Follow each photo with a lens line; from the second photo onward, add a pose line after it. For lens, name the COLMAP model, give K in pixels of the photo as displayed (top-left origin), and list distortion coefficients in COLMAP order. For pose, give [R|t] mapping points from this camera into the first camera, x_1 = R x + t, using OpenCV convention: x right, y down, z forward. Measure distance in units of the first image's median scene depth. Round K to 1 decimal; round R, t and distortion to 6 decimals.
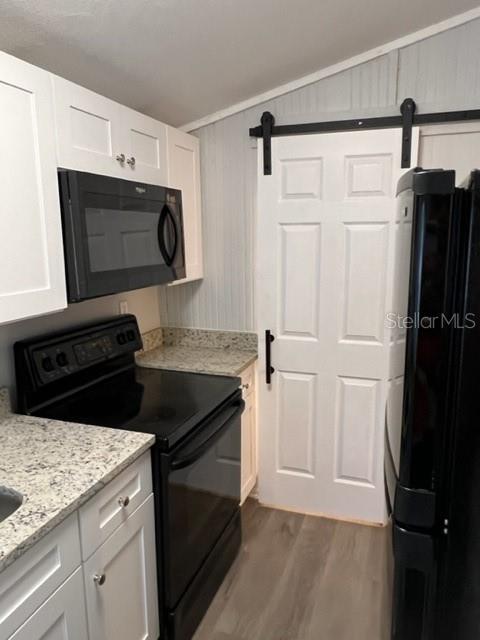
lens RADIAL K [[466.9, 0, 236.5], [0, 466.9, 318.8], [0, 0, 1]] dist [-0.003764, 0.000627]
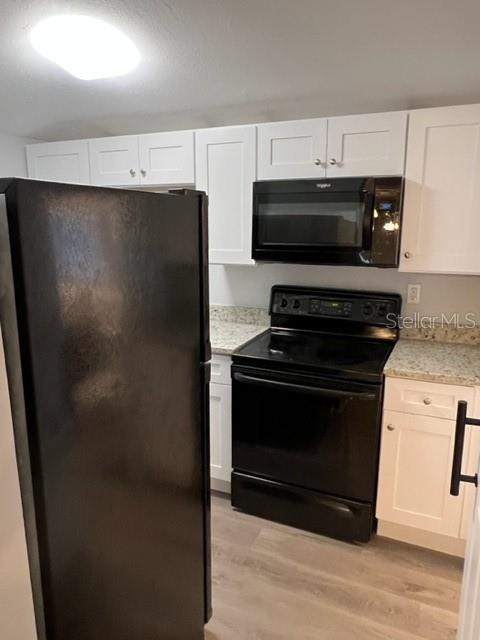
lens RADIAL K [[466.9, 0, 236.5], [0, 466.9, 318.8], [0, 0, 1]] dist [-0.003764, 0.000627]
pose [[-0.078944, 0.220660, -0.972151, 1.006418], [-0.172531, 0.957454, 0.231335, -0.164258], [0.981835, 0.185989, -0.037515, 0.795201]]
